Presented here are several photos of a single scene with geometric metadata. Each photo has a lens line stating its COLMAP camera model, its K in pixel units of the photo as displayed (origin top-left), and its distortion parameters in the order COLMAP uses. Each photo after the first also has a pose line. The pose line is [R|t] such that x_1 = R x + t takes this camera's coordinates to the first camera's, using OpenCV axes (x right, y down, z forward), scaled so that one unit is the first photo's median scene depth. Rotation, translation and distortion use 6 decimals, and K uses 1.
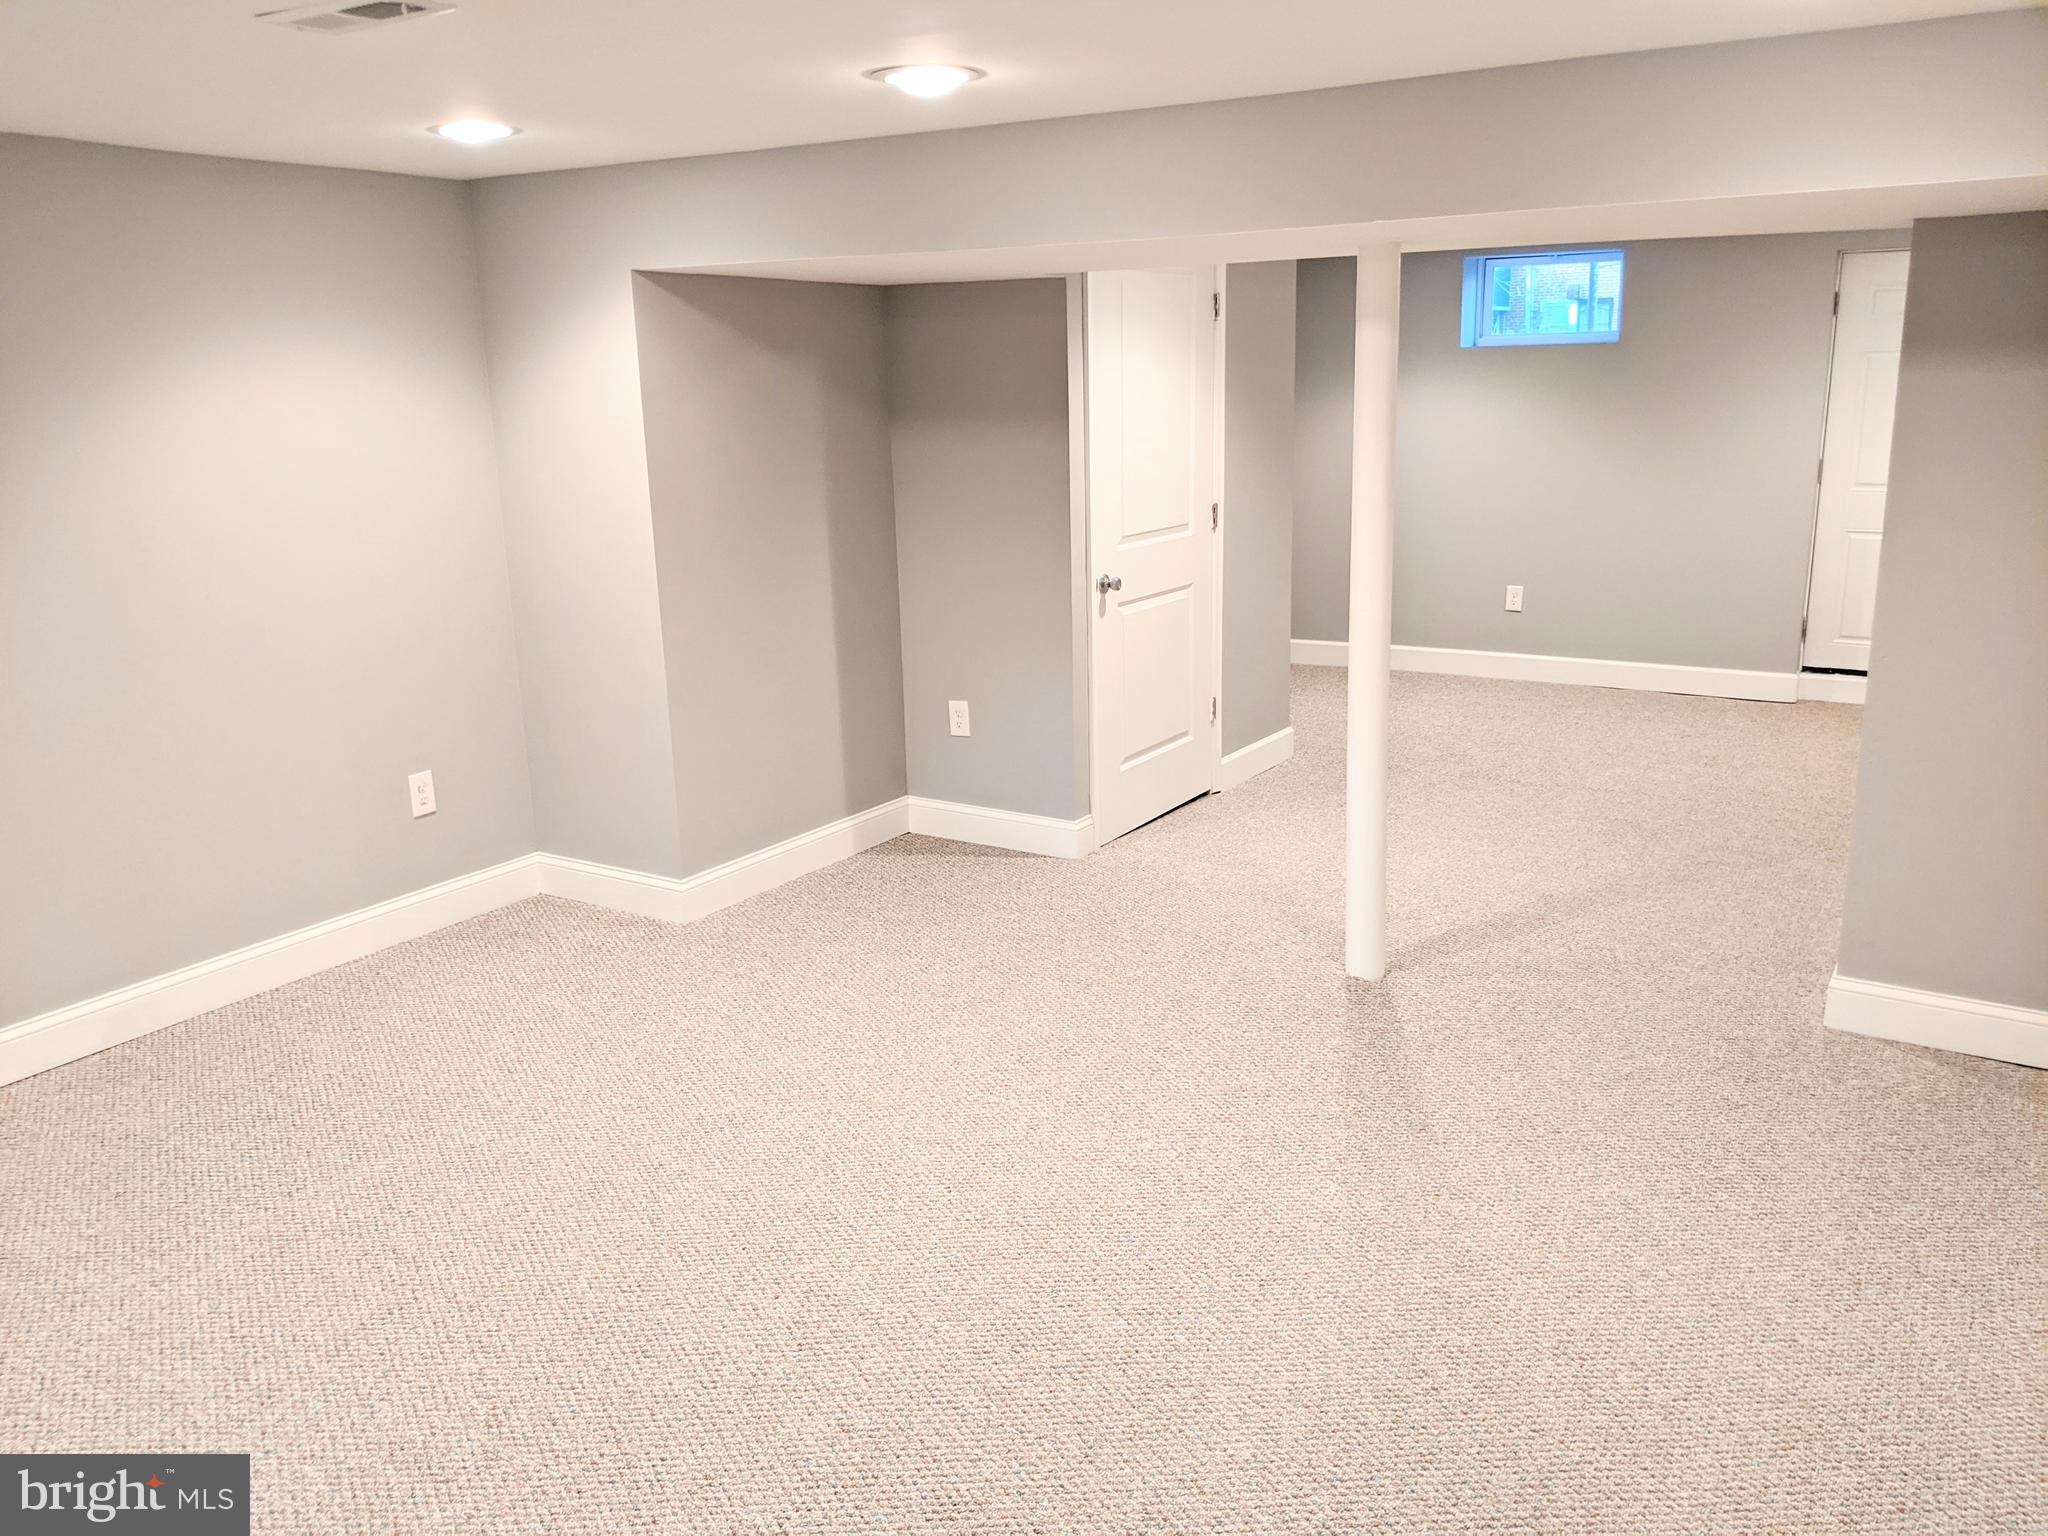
lens RADIAL K [[1625.8, 0, 1031.6], [0, 1625.8, 776.3], [0, 0, 1]] dist [0.013491, -0.034526]
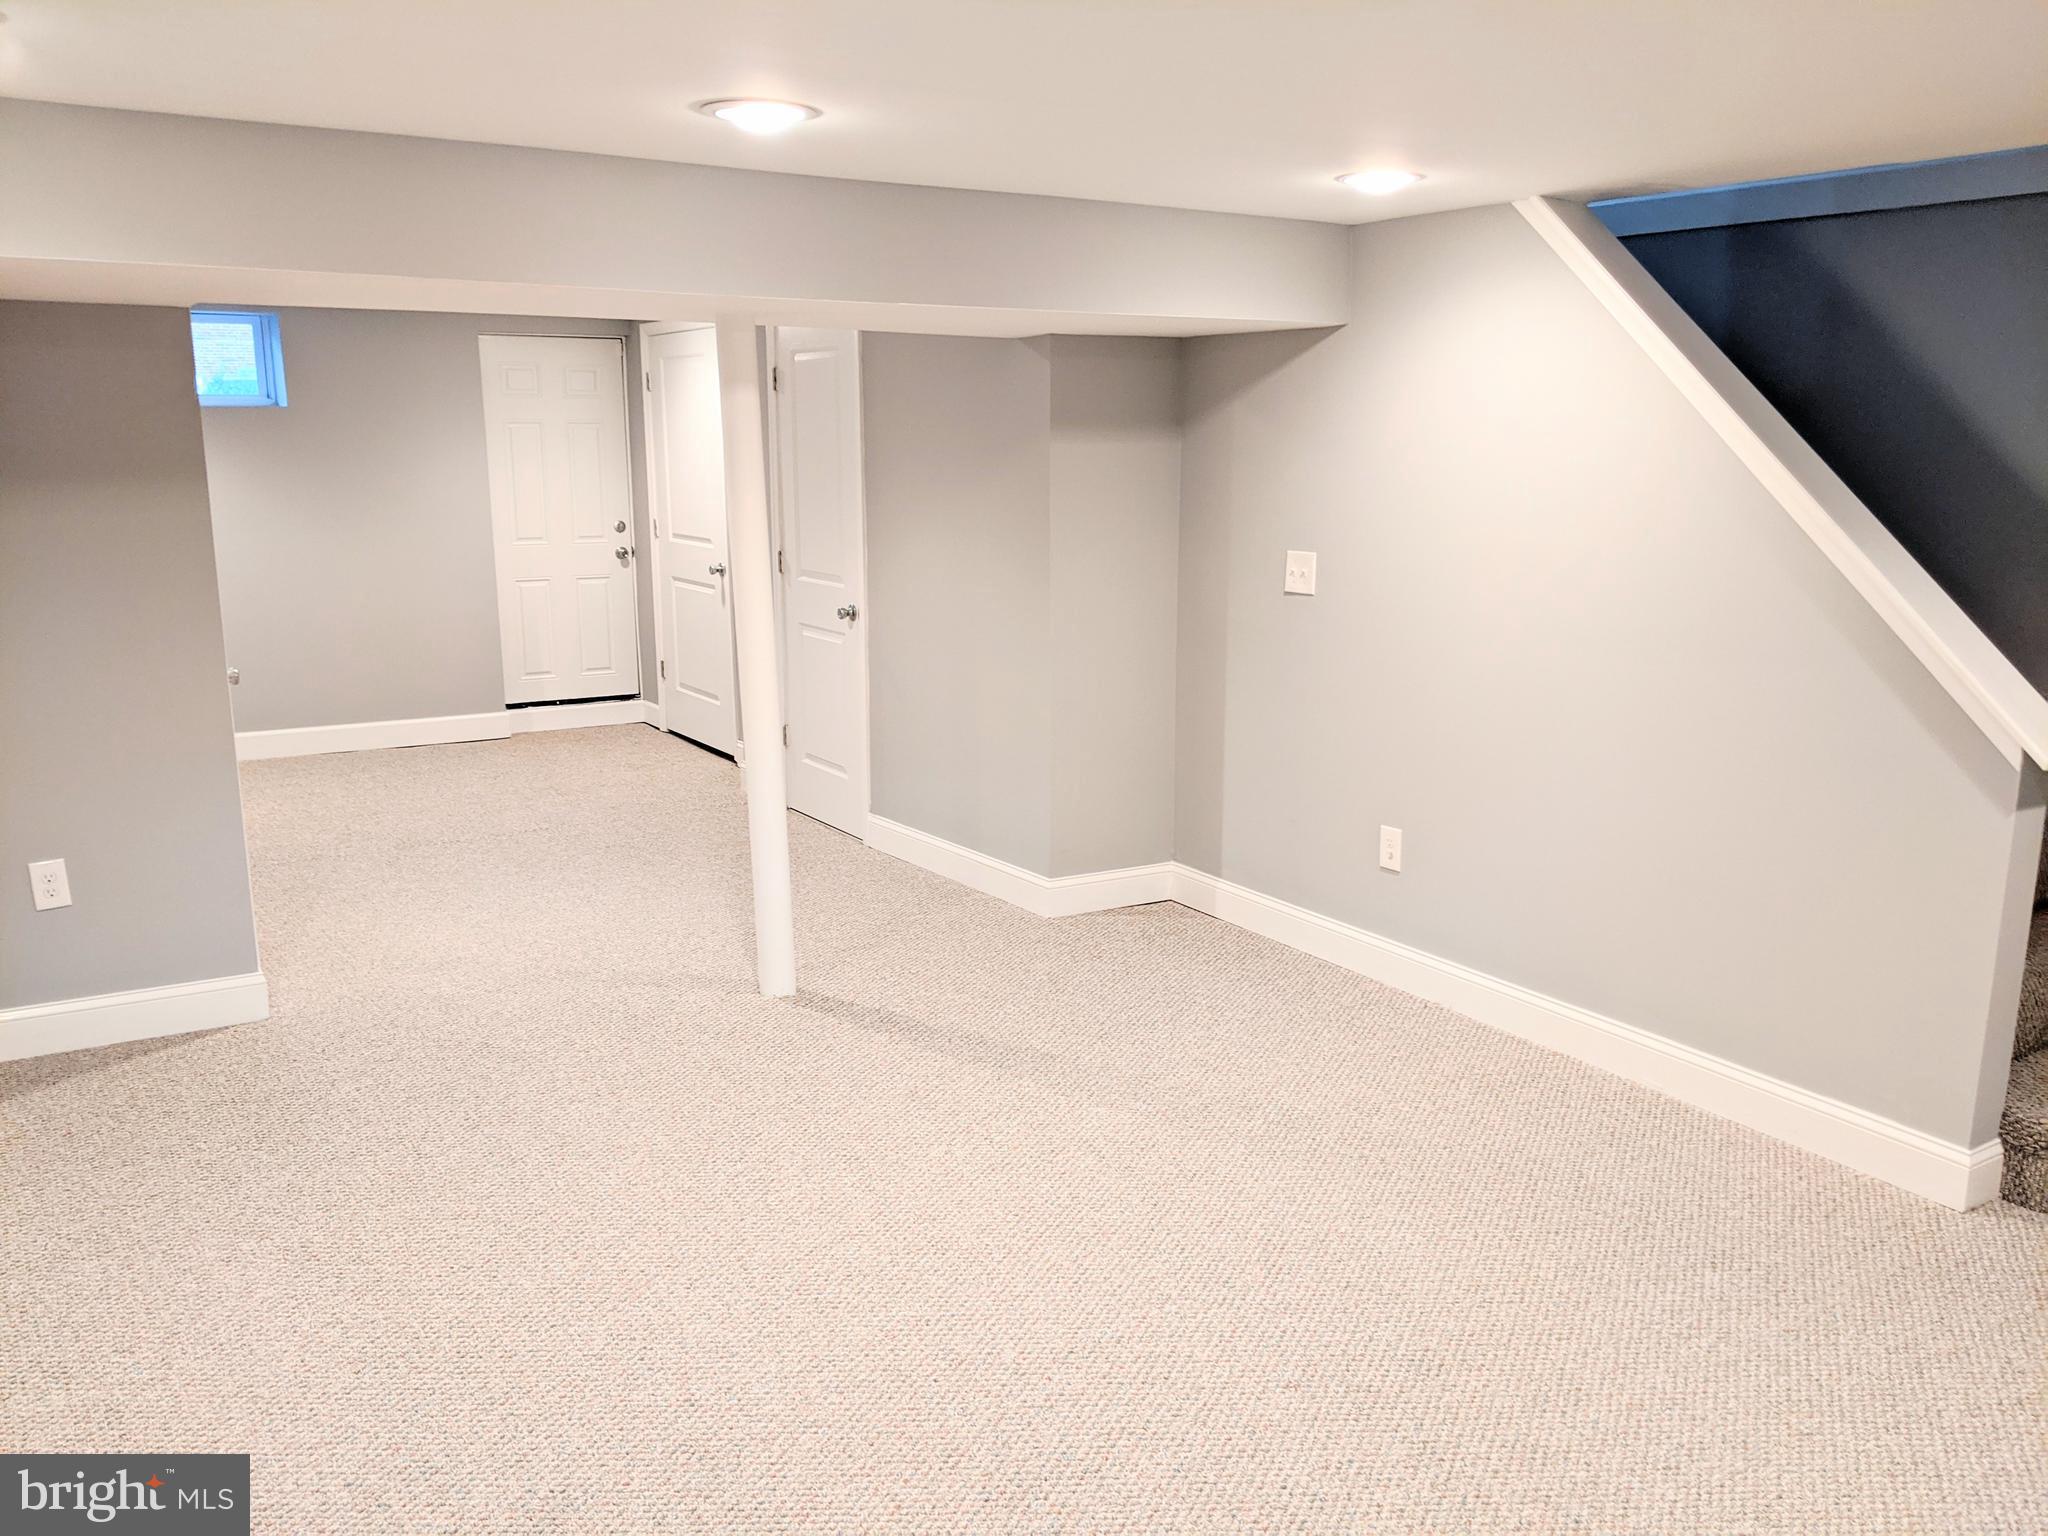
lens RADIAL K [[1625.8, 0, 1034.5], [0, 1625.8, 762.3], [0, 0, 1]] dist [0.013491, -0.034526]
pose [[0.404319, -0.153474, 0.901649, -0.517397], [0.199602, 0.976865, 0.076772, -0.057473], [-0.892572, 0.148930, 0.425599, 0.297120]]
